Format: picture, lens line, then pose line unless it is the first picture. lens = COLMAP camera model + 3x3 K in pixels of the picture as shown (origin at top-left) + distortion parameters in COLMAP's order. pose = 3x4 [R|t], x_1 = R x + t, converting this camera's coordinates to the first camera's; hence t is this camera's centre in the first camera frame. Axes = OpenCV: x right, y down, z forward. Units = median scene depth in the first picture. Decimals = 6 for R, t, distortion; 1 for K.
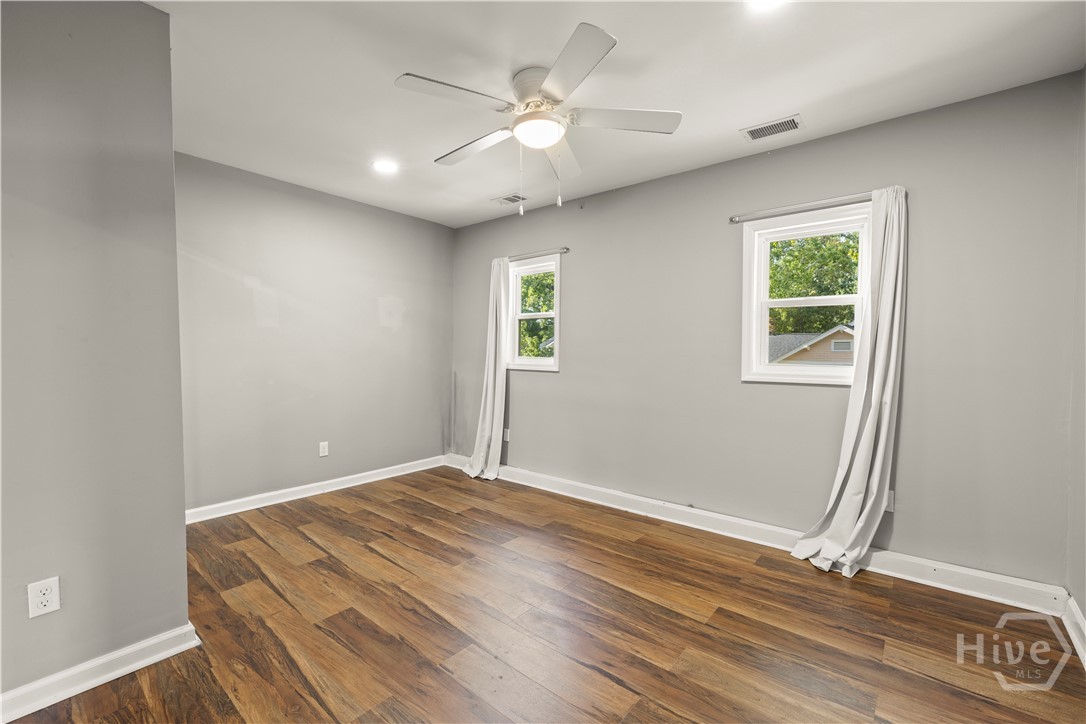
lens RADIAL K [[454.6, 0, 542.7], [0, 454.6, 360.0], [0, 0, 1]] dist [-0.000137, 0.001047]
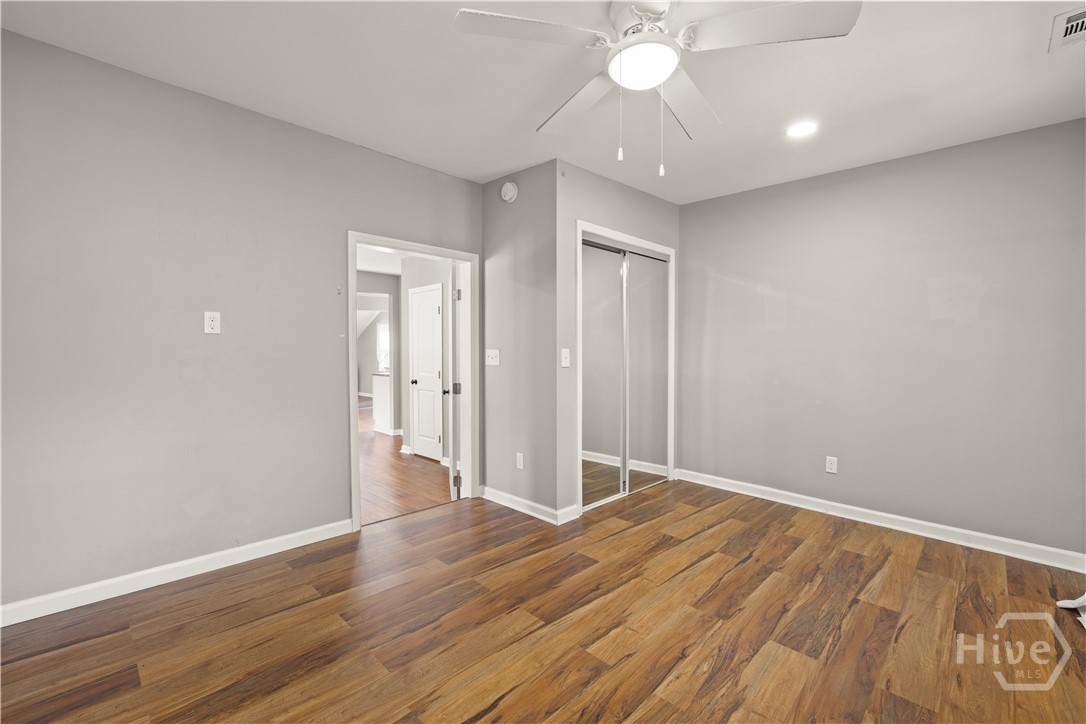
lens RADIAL K [[454.6, 0, 542.2], [0, 454.6, 357.7], [0, 0, 1]] dist [-0.000137, 0.001047]
pose [[-0.079301, 0.019919, -0.996652, 0.544230], [-0.029825, 0.999305, 0.022346, -0.016306], [0.996404, 0.031497, -0.078652, 0.635831]]
